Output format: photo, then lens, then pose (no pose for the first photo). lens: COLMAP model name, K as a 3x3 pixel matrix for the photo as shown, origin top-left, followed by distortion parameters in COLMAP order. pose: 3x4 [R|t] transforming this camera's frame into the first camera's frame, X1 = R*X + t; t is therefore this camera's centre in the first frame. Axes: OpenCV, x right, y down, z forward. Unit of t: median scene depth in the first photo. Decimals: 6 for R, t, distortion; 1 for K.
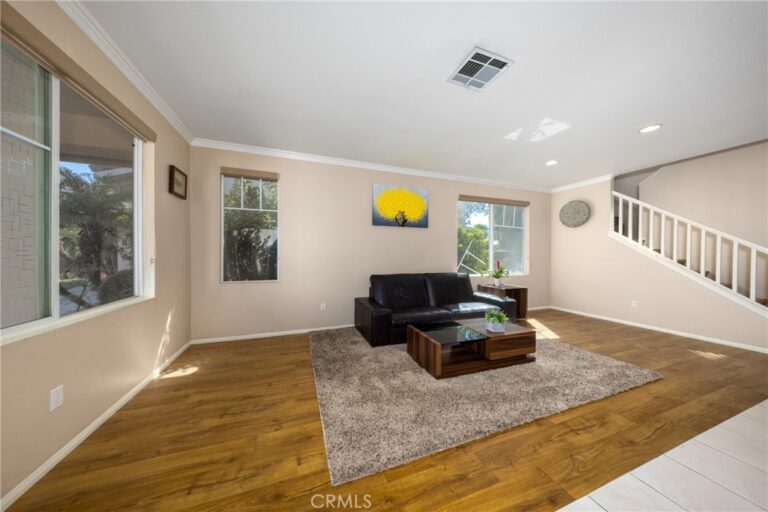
lens RADIAL K [[212.8, 0, 369.5], [0, 212.8, 258.4], [0, 0, 1]] dist [-0.000095, 0.000064]
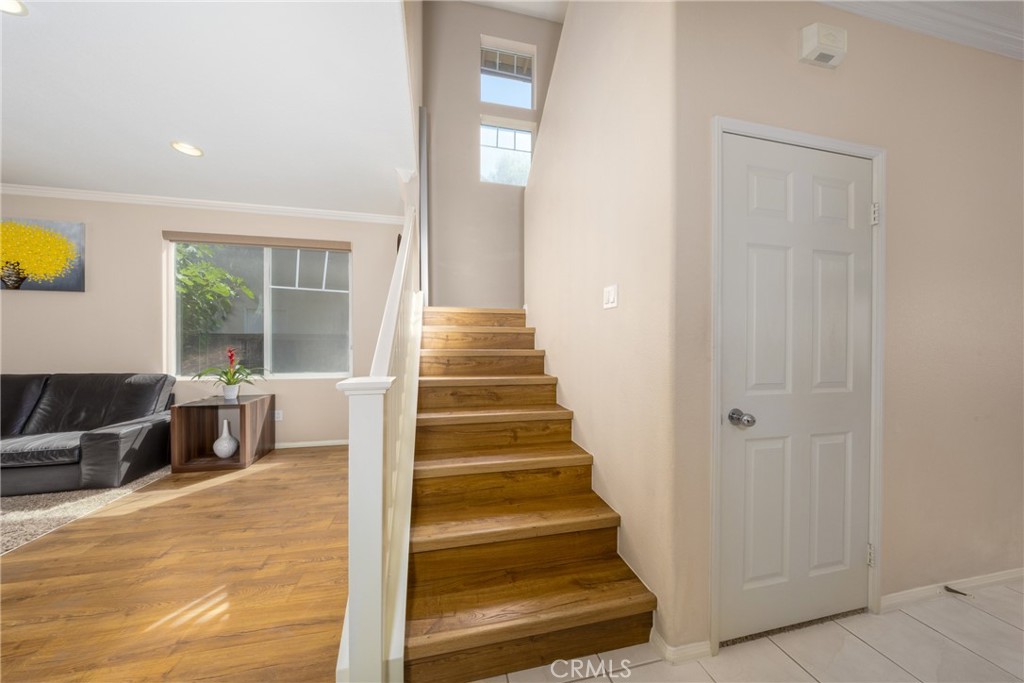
lens RADIAL K [[283.7, 0, 492.7], [0, 283.7, 344.8], [0, 0, 1]] dist [-0.000095, 0.000064]
pose [[0.991132, 0.001391, -0.132871, 1.573387], [-0.002382, 0.999971, -0.007296, 0.000329], [0.132857, 0.007548, 0.991107, 0.435881]]
